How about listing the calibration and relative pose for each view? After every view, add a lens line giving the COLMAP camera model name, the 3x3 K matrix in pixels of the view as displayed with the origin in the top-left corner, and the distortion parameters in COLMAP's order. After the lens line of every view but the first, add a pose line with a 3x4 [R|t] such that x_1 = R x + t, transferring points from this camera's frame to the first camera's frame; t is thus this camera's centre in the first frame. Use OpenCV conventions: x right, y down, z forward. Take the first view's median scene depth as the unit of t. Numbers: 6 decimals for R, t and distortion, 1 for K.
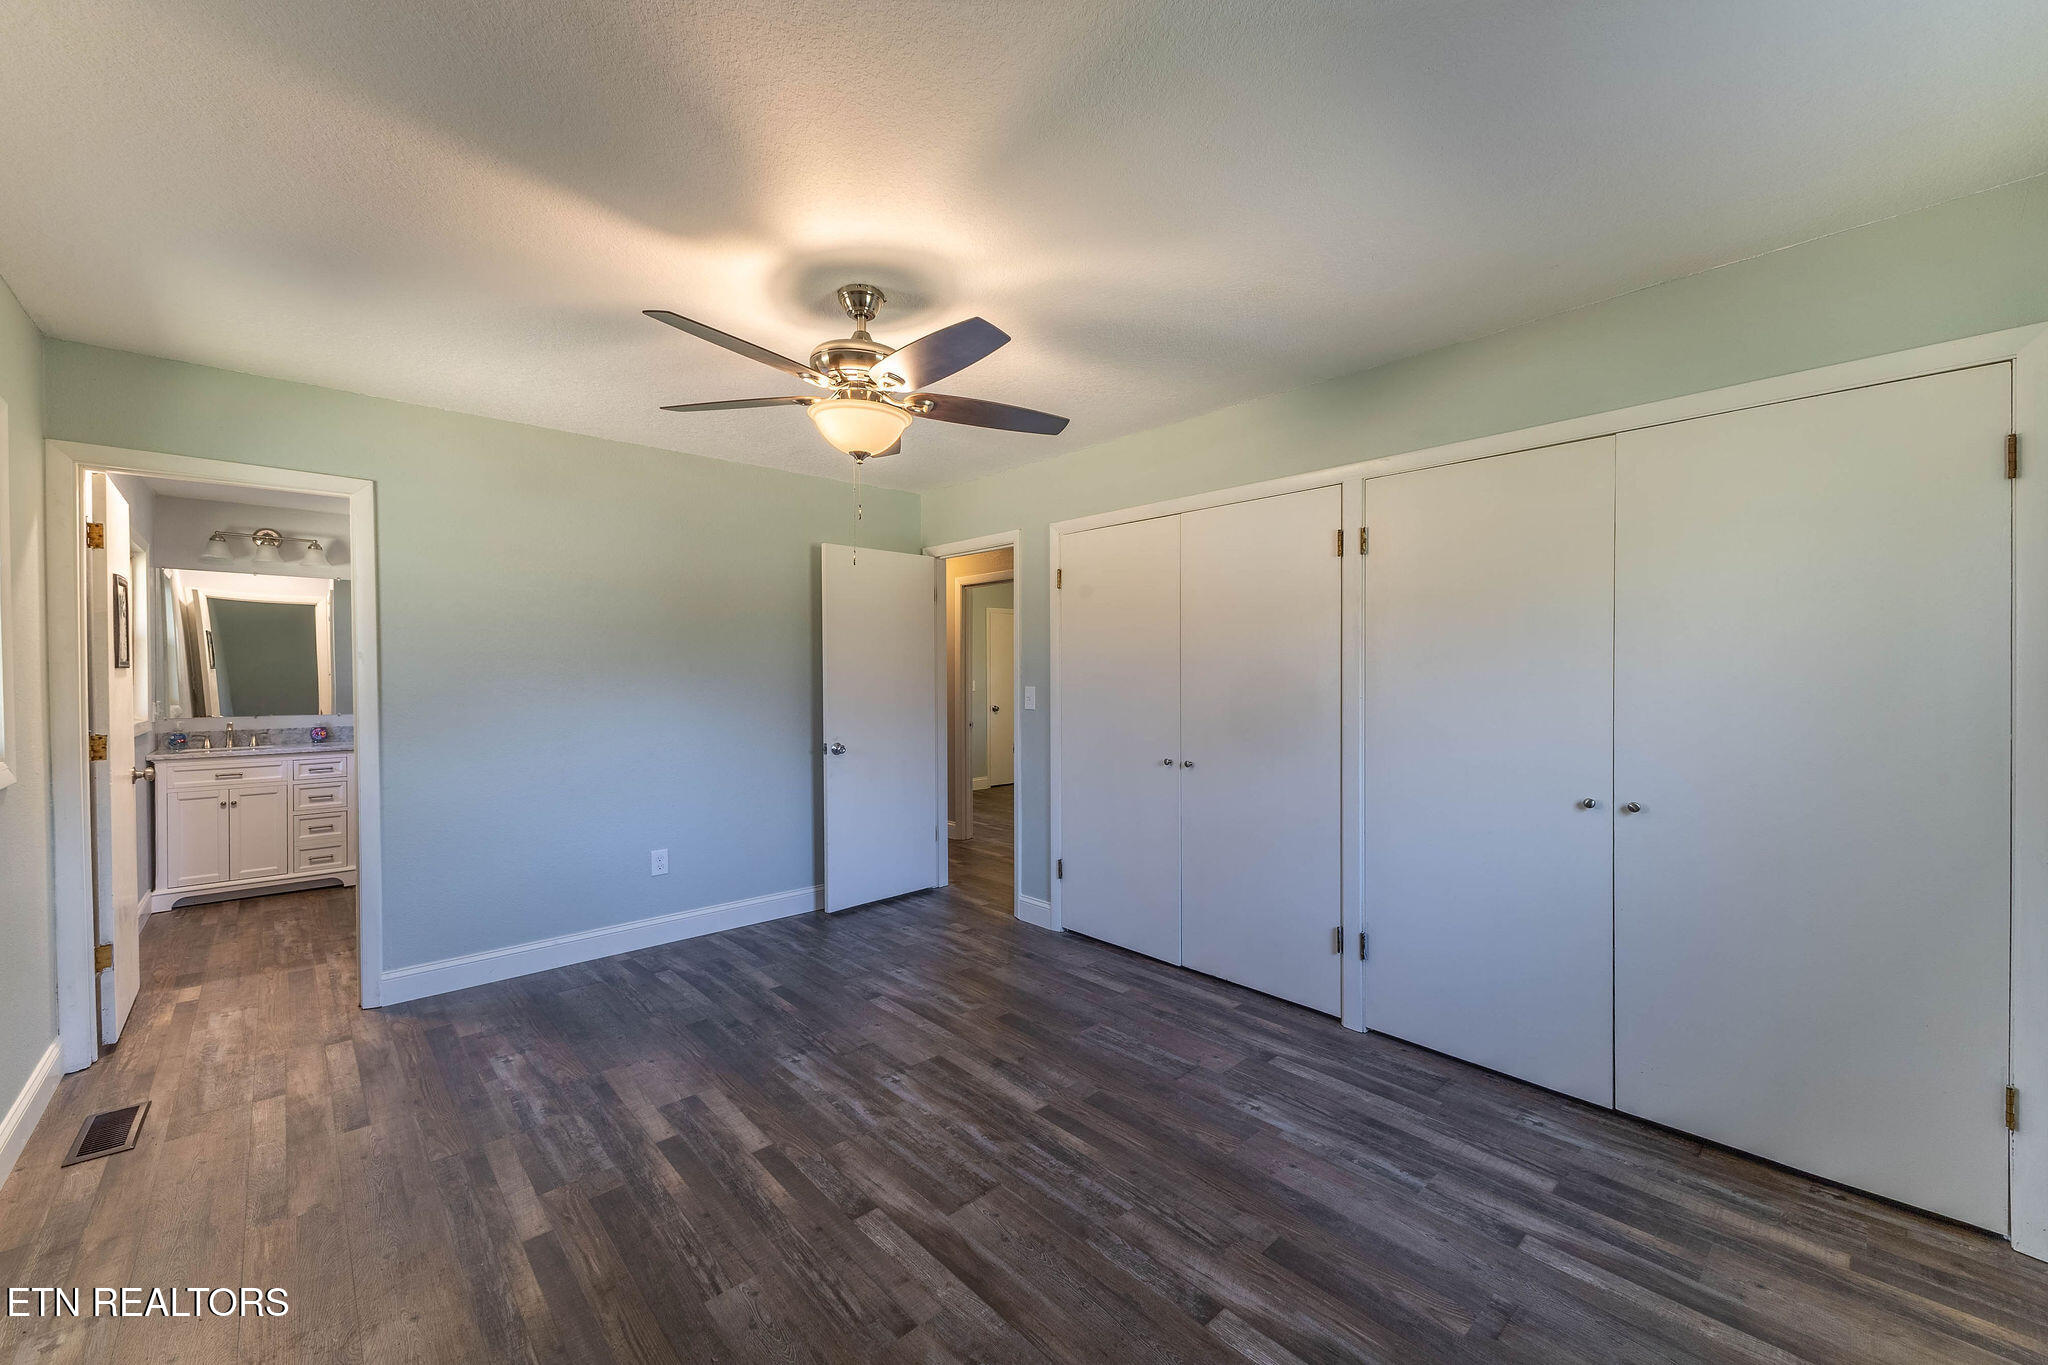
lens RADIAL K [[805.0, 0, 1025.5], [0, 805.0, 681.9], [0, 0, 1]] dist [0.012314, -0.004493]
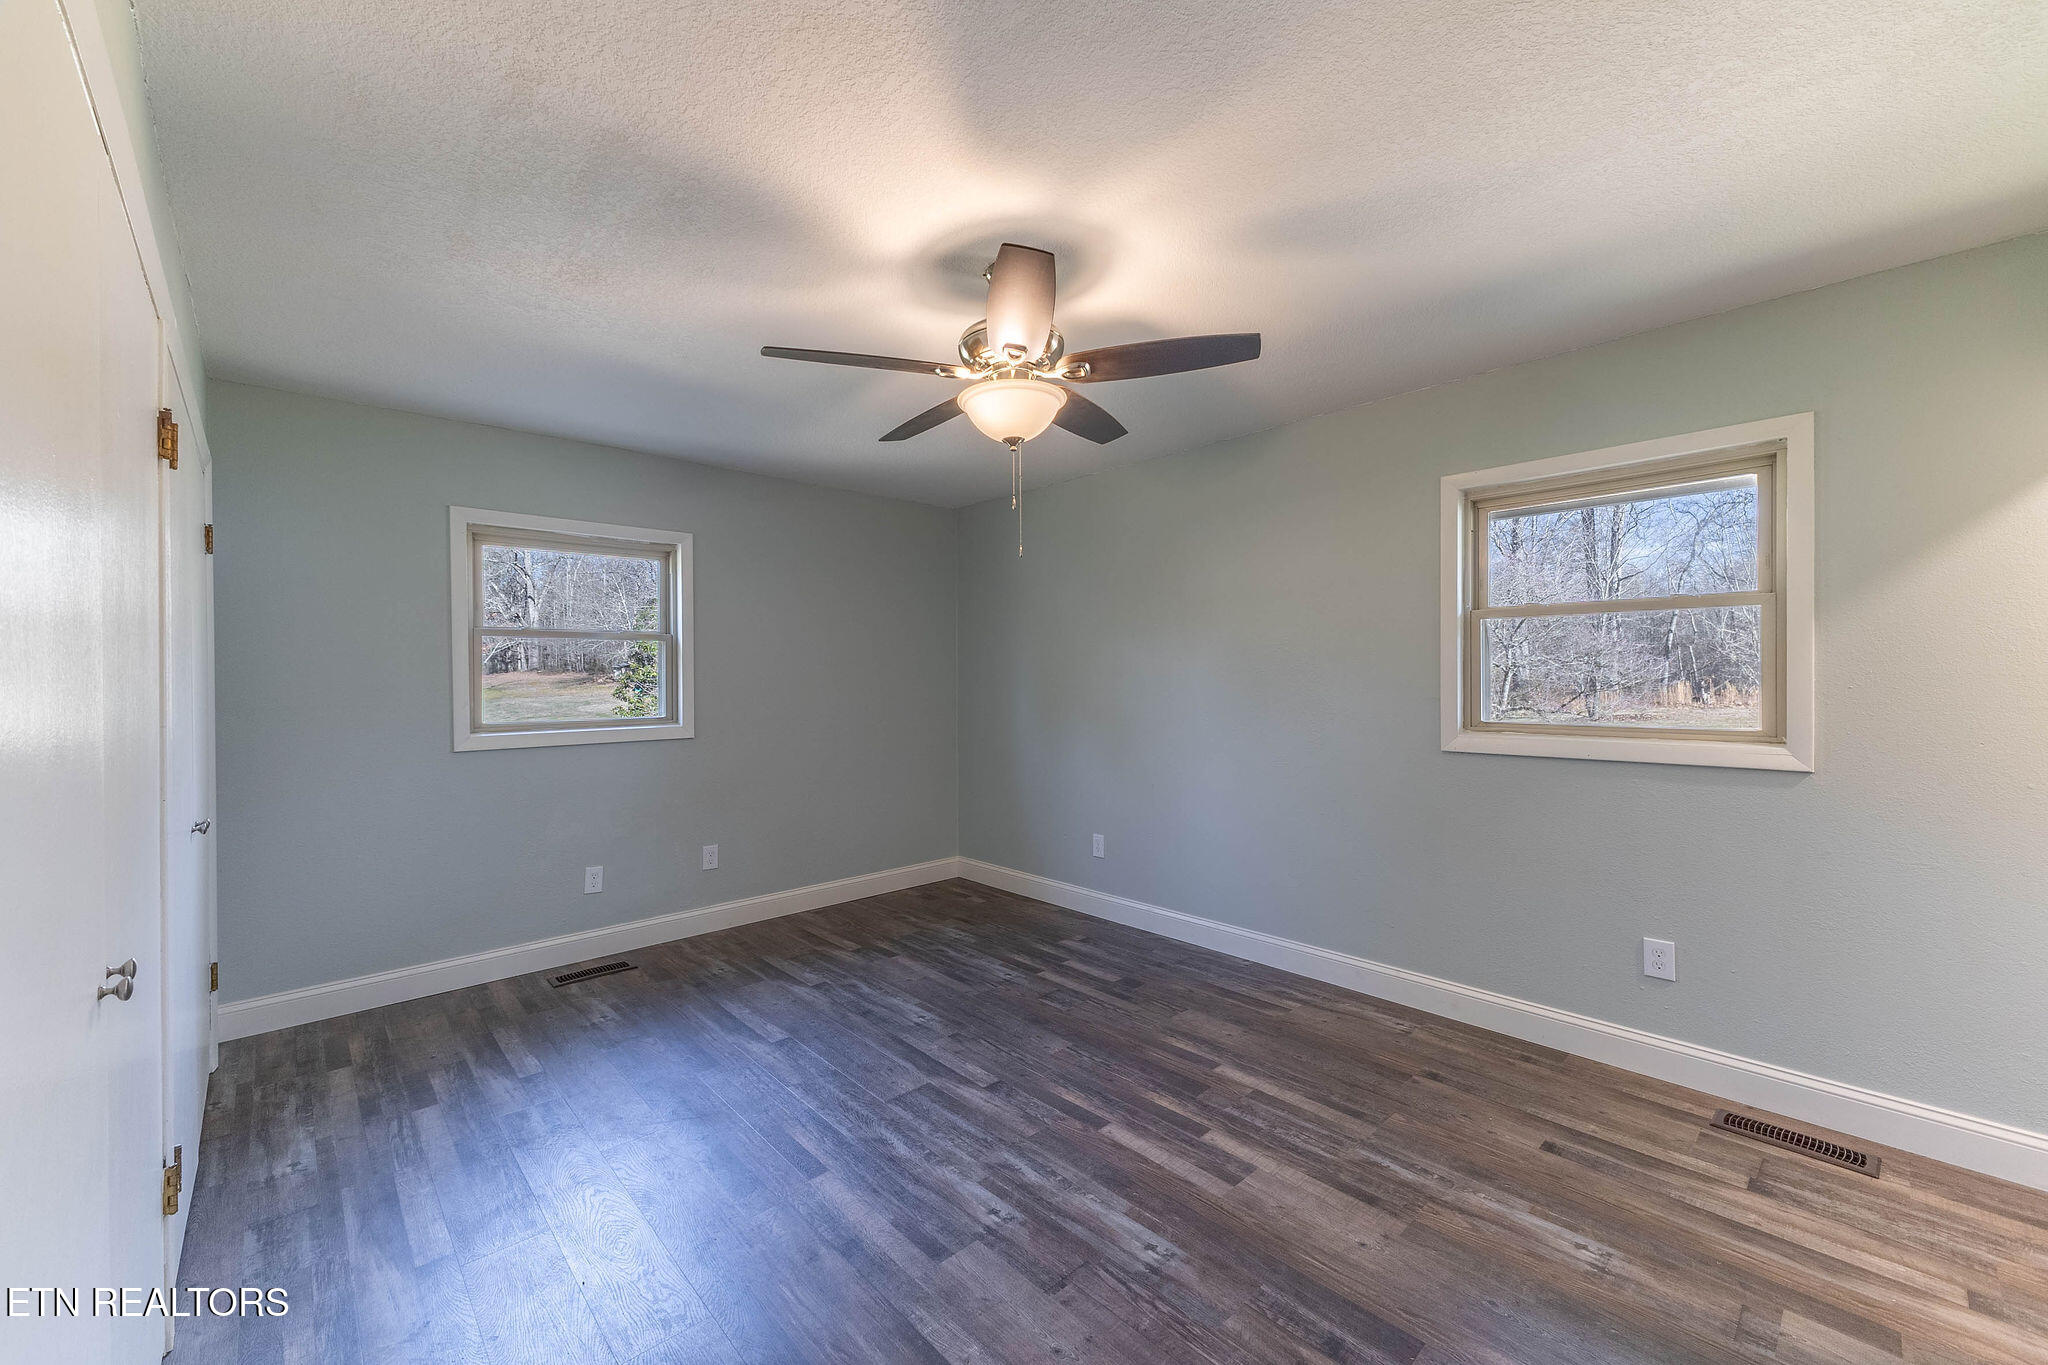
lens RADIAL K [[805.0, 0, 1025.5], [0, 805.0, 681.9], [0, 0, 1]] dist [0.012314, -0.004493]
pose [[-0.999934, 0.009481, -0.006485, -0.211338], [0.009405, 0.999889, 0.011544, -0.013319], [0.006593, 0.011482, -0.999912, 1.950126]]
